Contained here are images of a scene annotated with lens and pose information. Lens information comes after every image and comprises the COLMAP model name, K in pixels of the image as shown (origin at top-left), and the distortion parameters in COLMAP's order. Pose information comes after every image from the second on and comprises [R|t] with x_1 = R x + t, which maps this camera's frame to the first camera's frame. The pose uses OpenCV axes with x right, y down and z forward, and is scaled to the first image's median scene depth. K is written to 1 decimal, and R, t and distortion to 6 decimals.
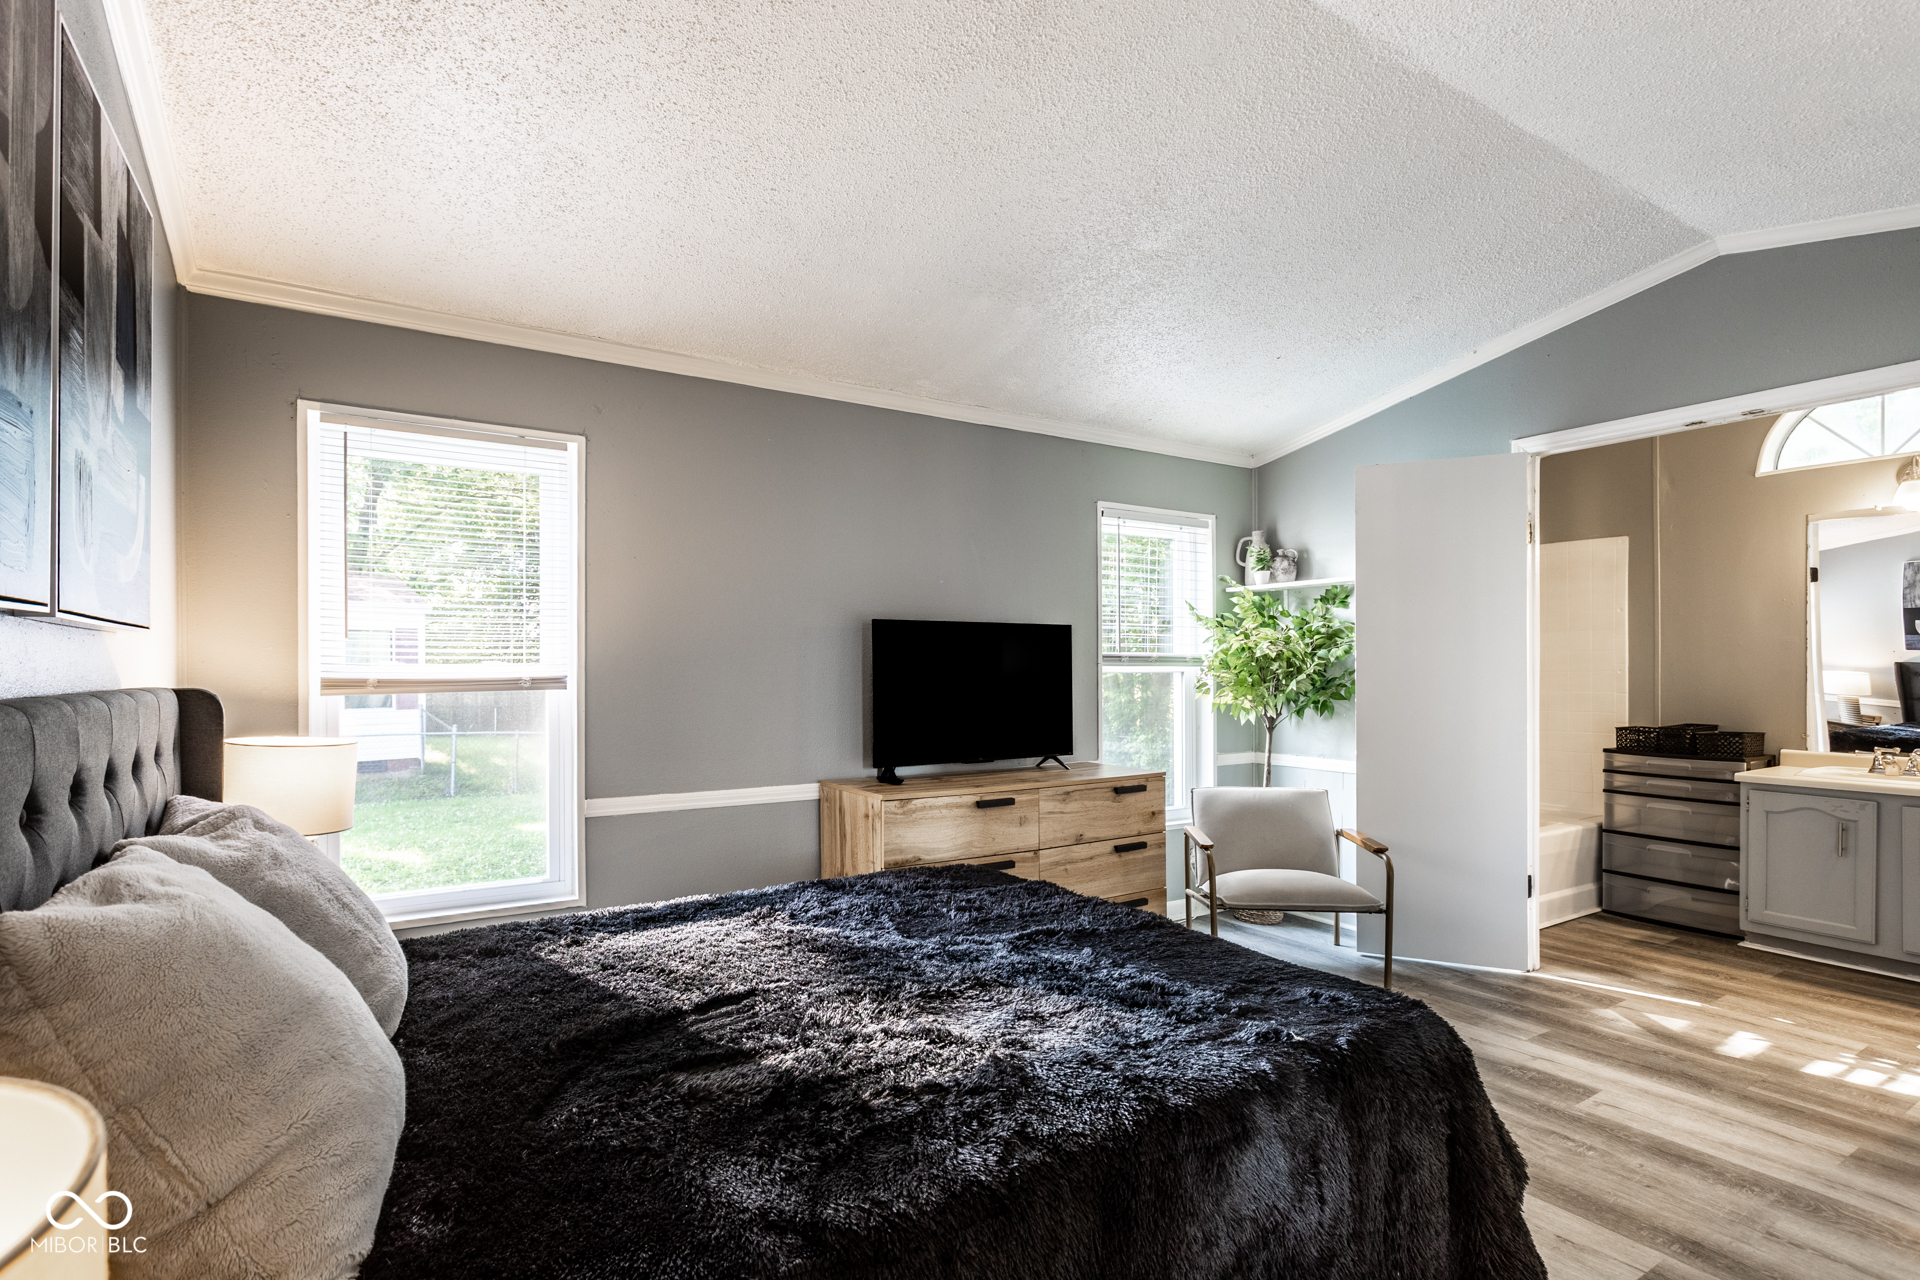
lens RADIAL K [[949.8, 0, 959.0], [0, 949.8, 667.6], [0, 0, 1]] dist [0.001344, 0.000046]
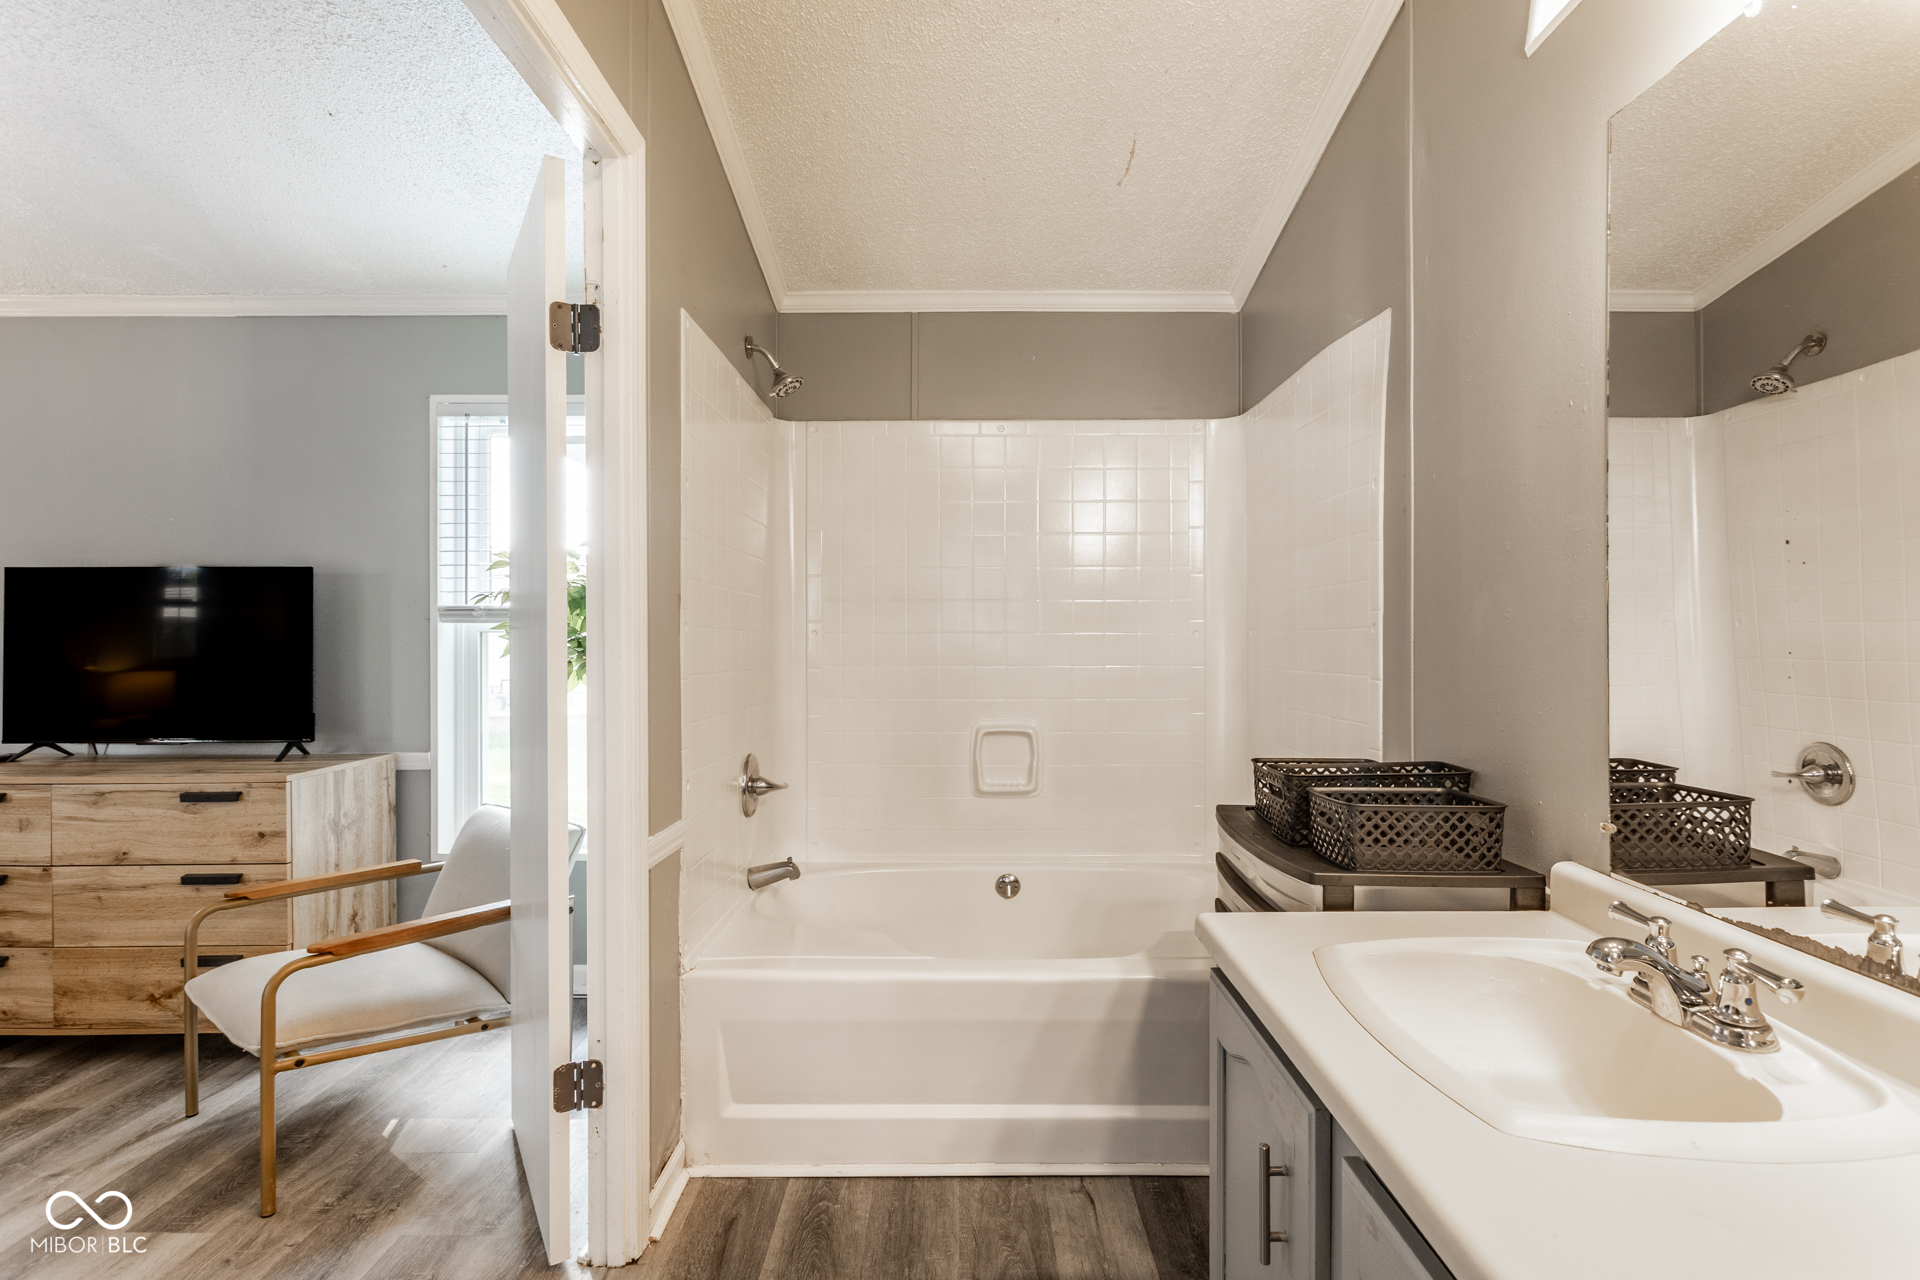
lens RADIAL K [[919.9, 0, 937.4], [0, 919.9, 635.0], [0, 0, 1]] dist [0.001361, 0.000199]
pose [[0.838094, 0.002202, -0.545521, 1.008644], [0.001775, 0.999976, 0.006763, 0.004880], [0.545522, -0.006636, 0.838070, 0.727756]]
